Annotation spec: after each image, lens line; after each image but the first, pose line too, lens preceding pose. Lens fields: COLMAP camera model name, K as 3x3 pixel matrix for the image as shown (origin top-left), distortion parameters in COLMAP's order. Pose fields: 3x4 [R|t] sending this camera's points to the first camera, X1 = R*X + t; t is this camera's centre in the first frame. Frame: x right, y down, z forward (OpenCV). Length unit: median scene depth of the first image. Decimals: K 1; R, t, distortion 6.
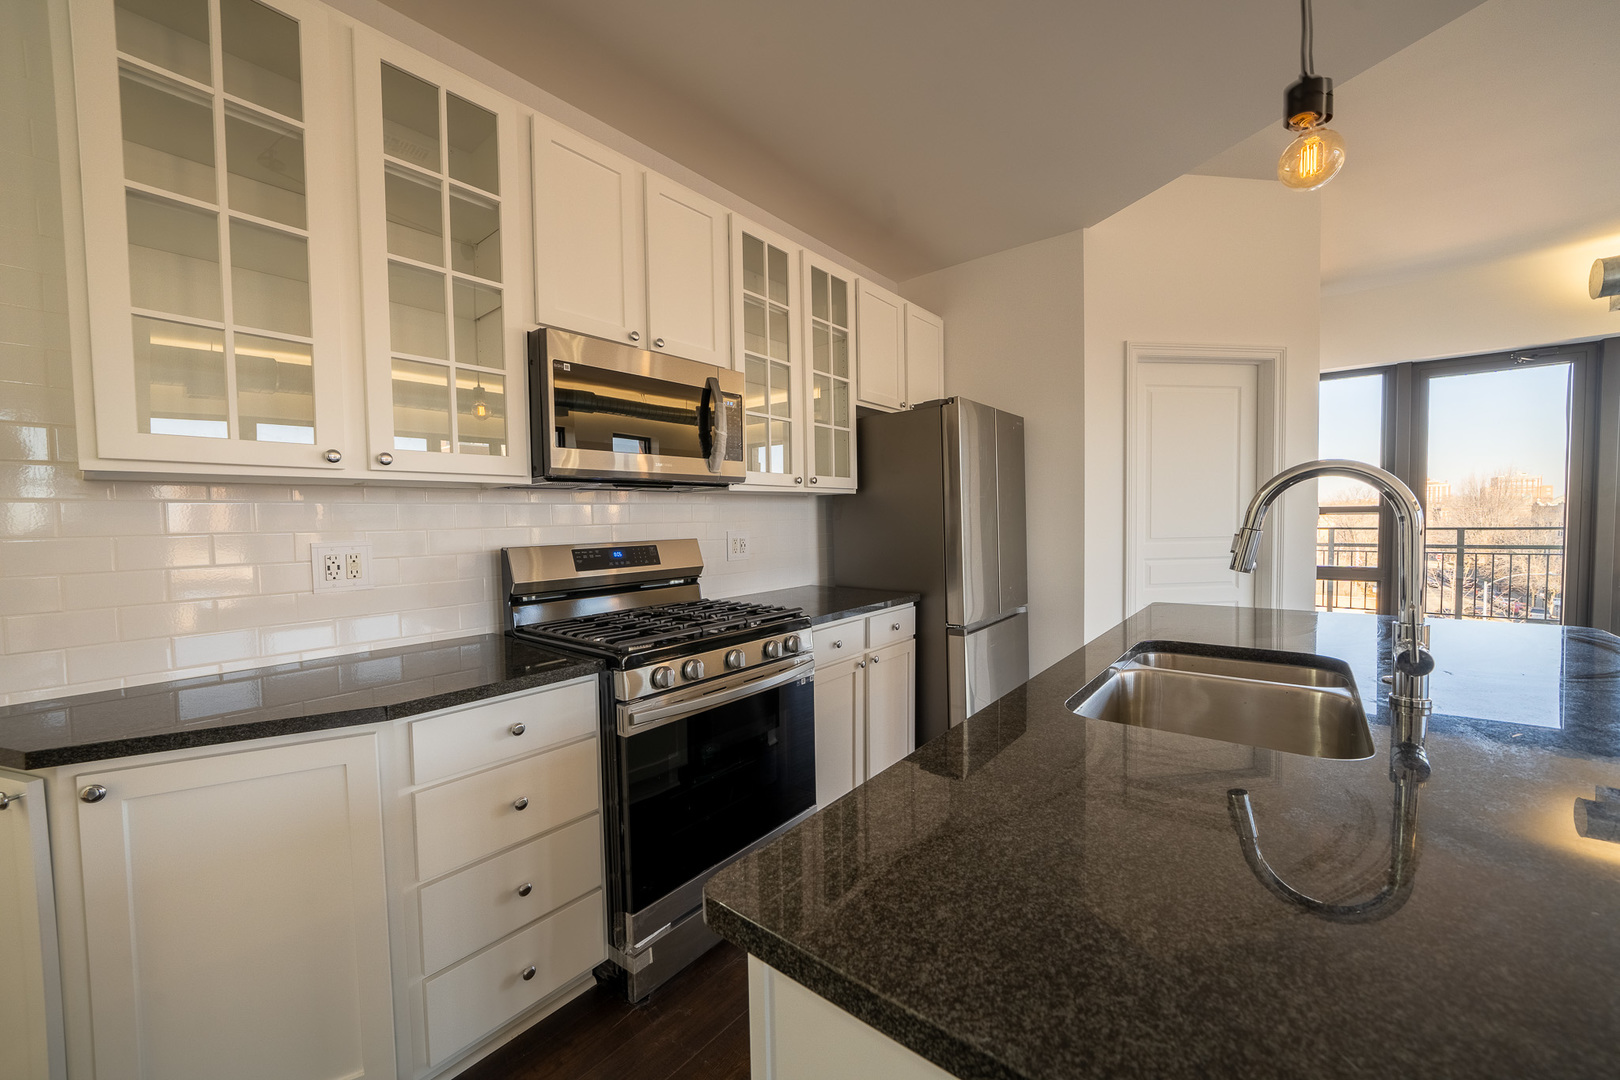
lens RADIAL K [[611.6, 0, 810.7], [0, 611.6, 545.8], [0, 0, 1]] dist [-0.011154, 0.000046]
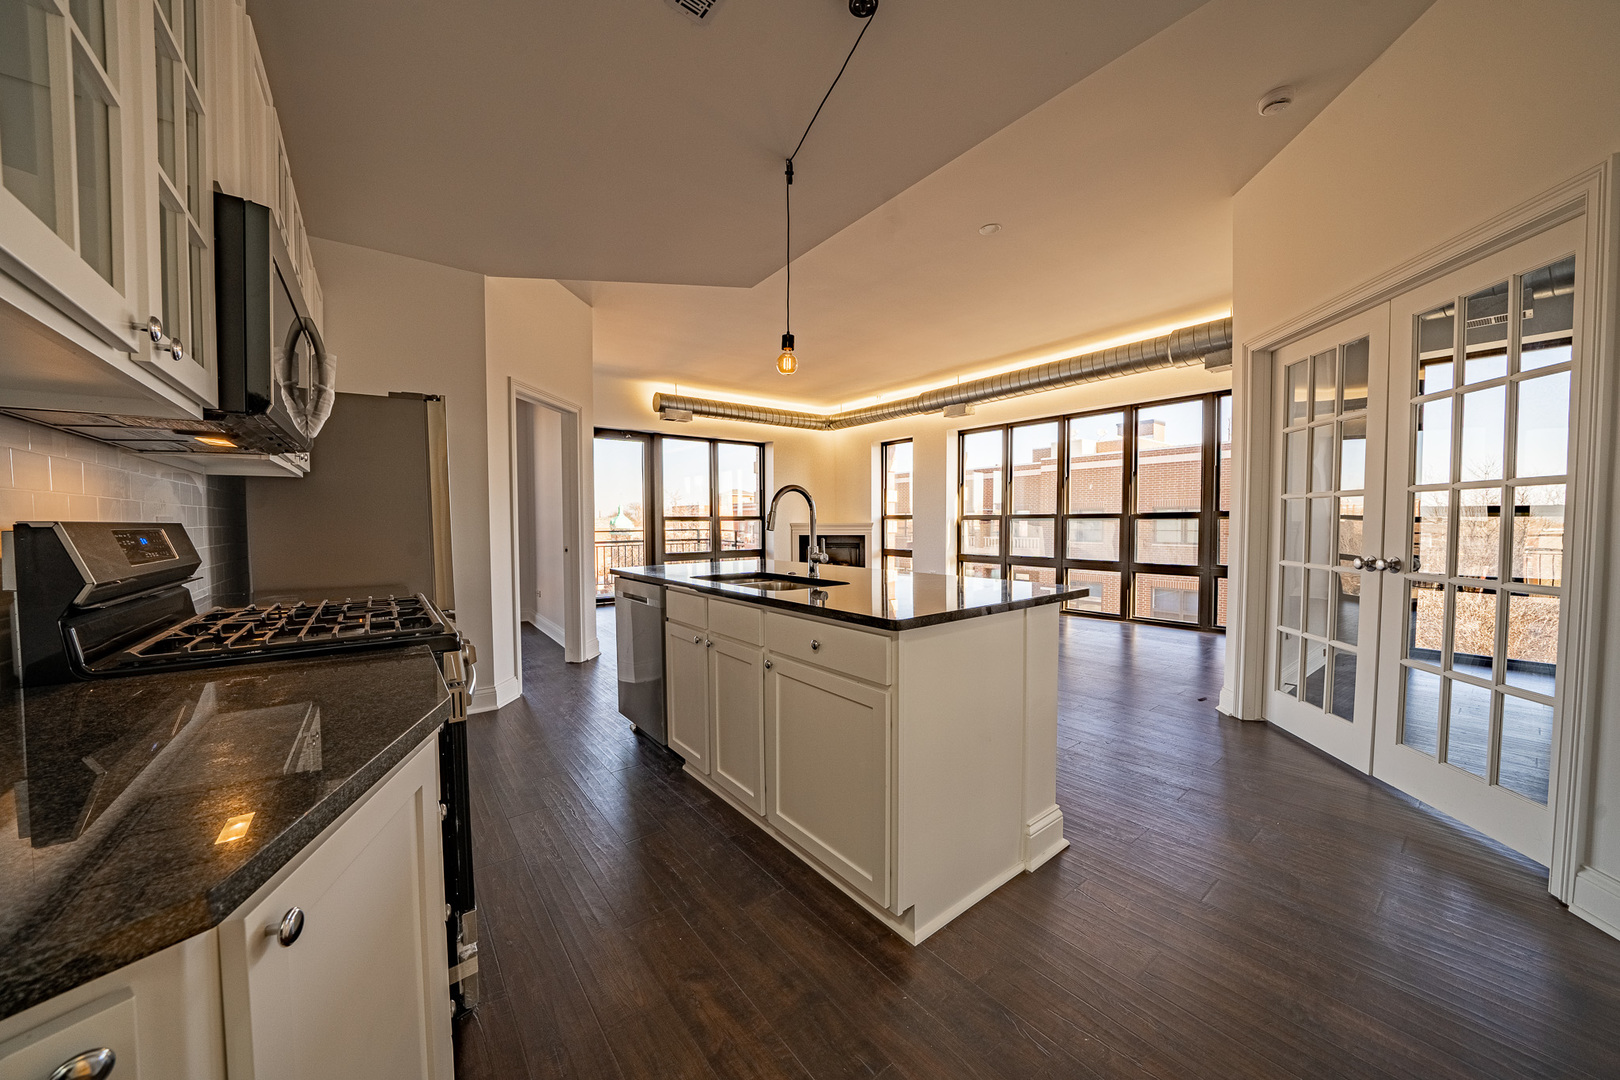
lens RADIAL K [[568.4, 0, 808.5], [0, 568.4, 543.3], [0, 0, 1]] dist [-0.023574, 0.003152]
pose [[0.238889, -0.016811, 0.970901, -0.717145], [0.039586, 0.999188, 0.007560, 0.039691], [-0.970240, 0.036628, 0.239360, 0.187714]]
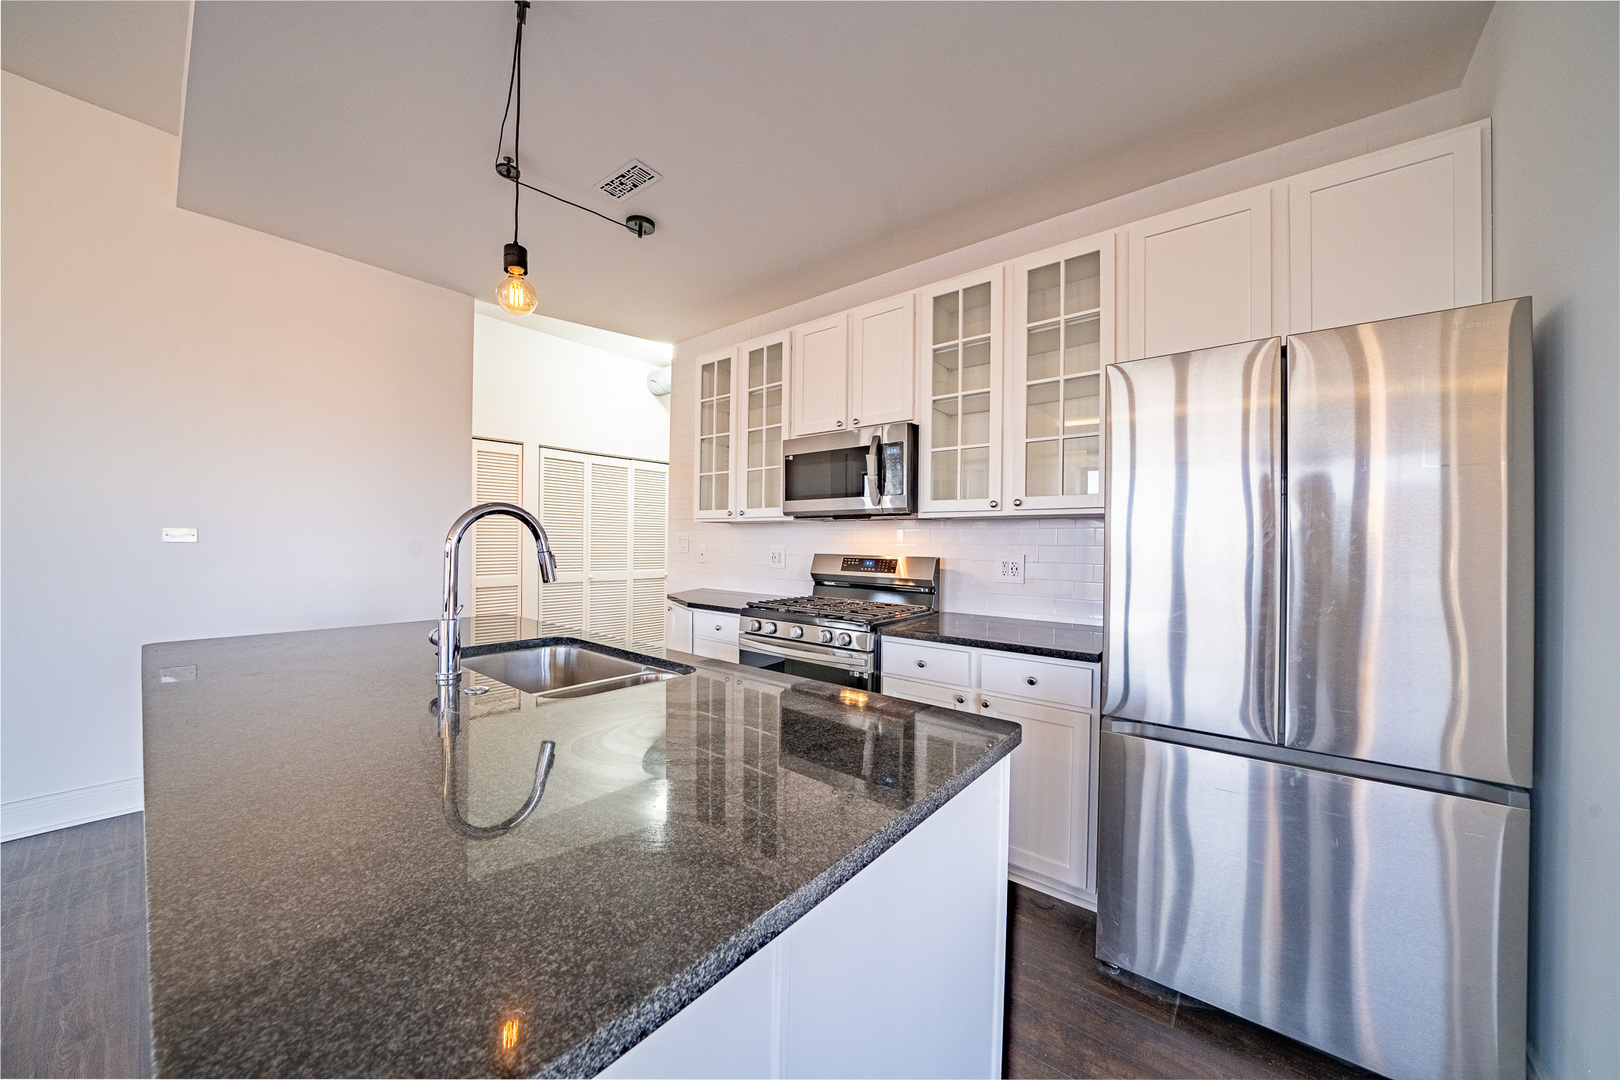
lens RADIAL K [[568.4, 0, 808.5], [0, 568.4, 543.3], [0, 0, 1]] dist [-0.023574, 0.003152]
pose [[-0.015166, 0.014005, -0.999787, 1.063017], [-0.062866, 0.997910, 0.014932, -0.045131], [0.997907, 0.063079, -0.014254, 0.869873]]
